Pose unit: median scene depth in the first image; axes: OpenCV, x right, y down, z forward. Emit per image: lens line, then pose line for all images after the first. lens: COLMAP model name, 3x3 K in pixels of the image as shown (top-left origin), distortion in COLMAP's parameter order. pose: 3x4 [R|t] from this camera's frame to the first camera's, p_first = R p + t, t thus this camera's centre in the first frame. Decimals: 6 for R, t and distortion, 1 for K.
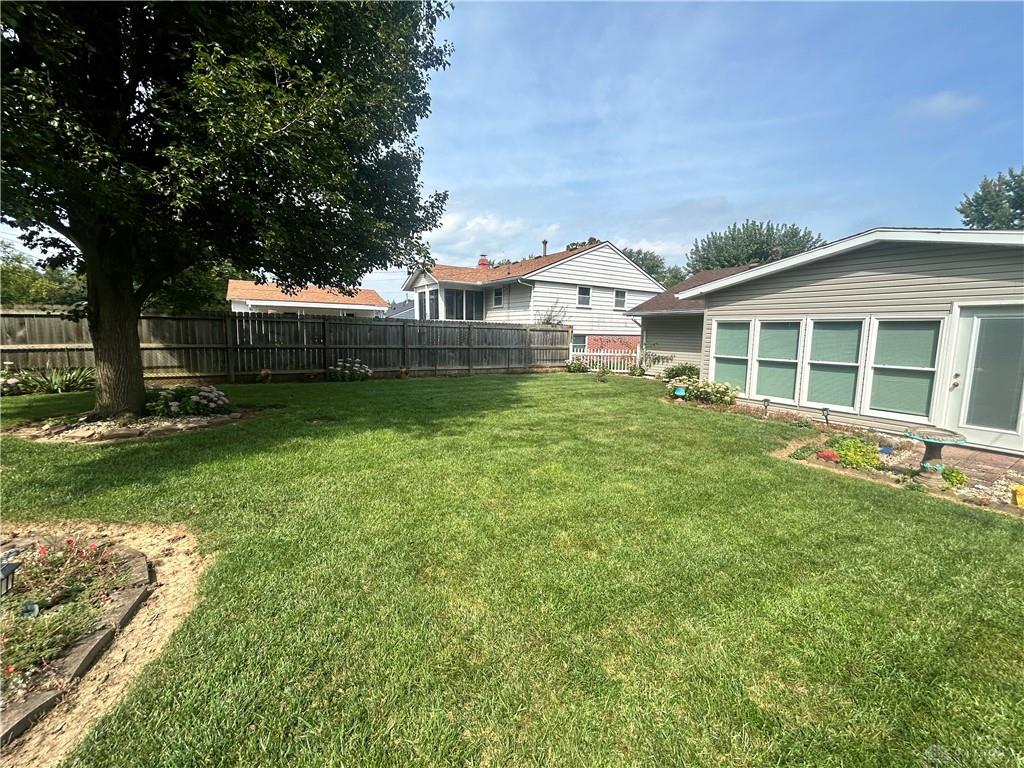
lens RADIAL K [[417.2, 0, 520.5], [0, 417.2, 379.7], [0, 0, 1]] dist [0.002997, -0.000117]
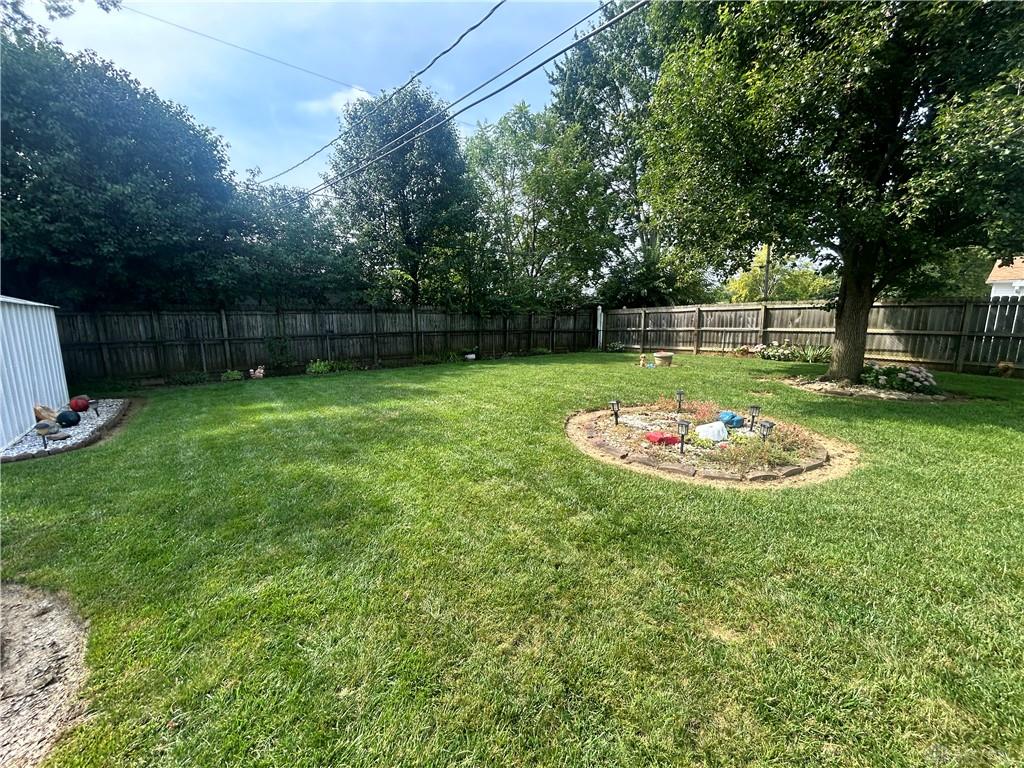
lens RADIAL K [[417.2, 0, 514.8], [0, 417.2, 383.6], [0, 0, 1]] dist [0.002997, -0.000117]
pose [[0.110286, 0.146277, -0.983077, 0.214232], [-0.111700, 0.984668, 0.133982, 0.027080], [0.987603, 0.095033, 0.124935, -0.176838]]
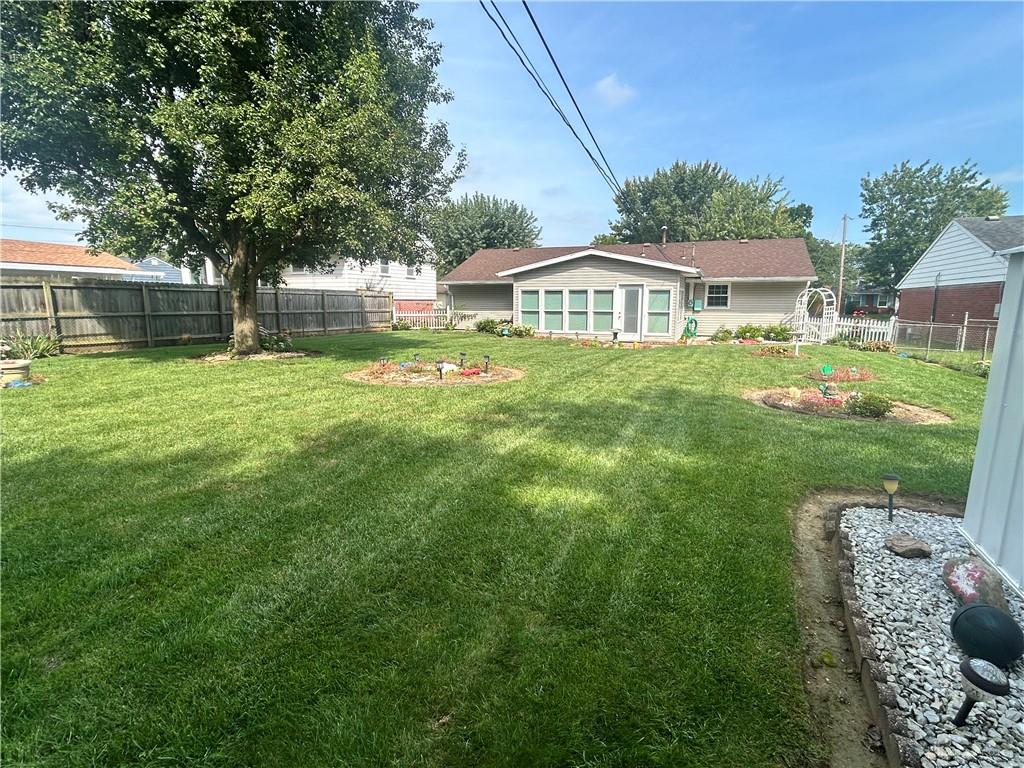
lens RADIAL K [[506.8, 0, 521.8], [0, 506.8, 382.4], [0, 0, 1]] dist [-0.008075, 0.005213]
pose [[0.817116, -0.106712, 0.566510, -0.987036], [0.077306, 0.994125, 0.075758, 0.108521], [-0.571266, -0.018108, 0.820565, -0.955810]]
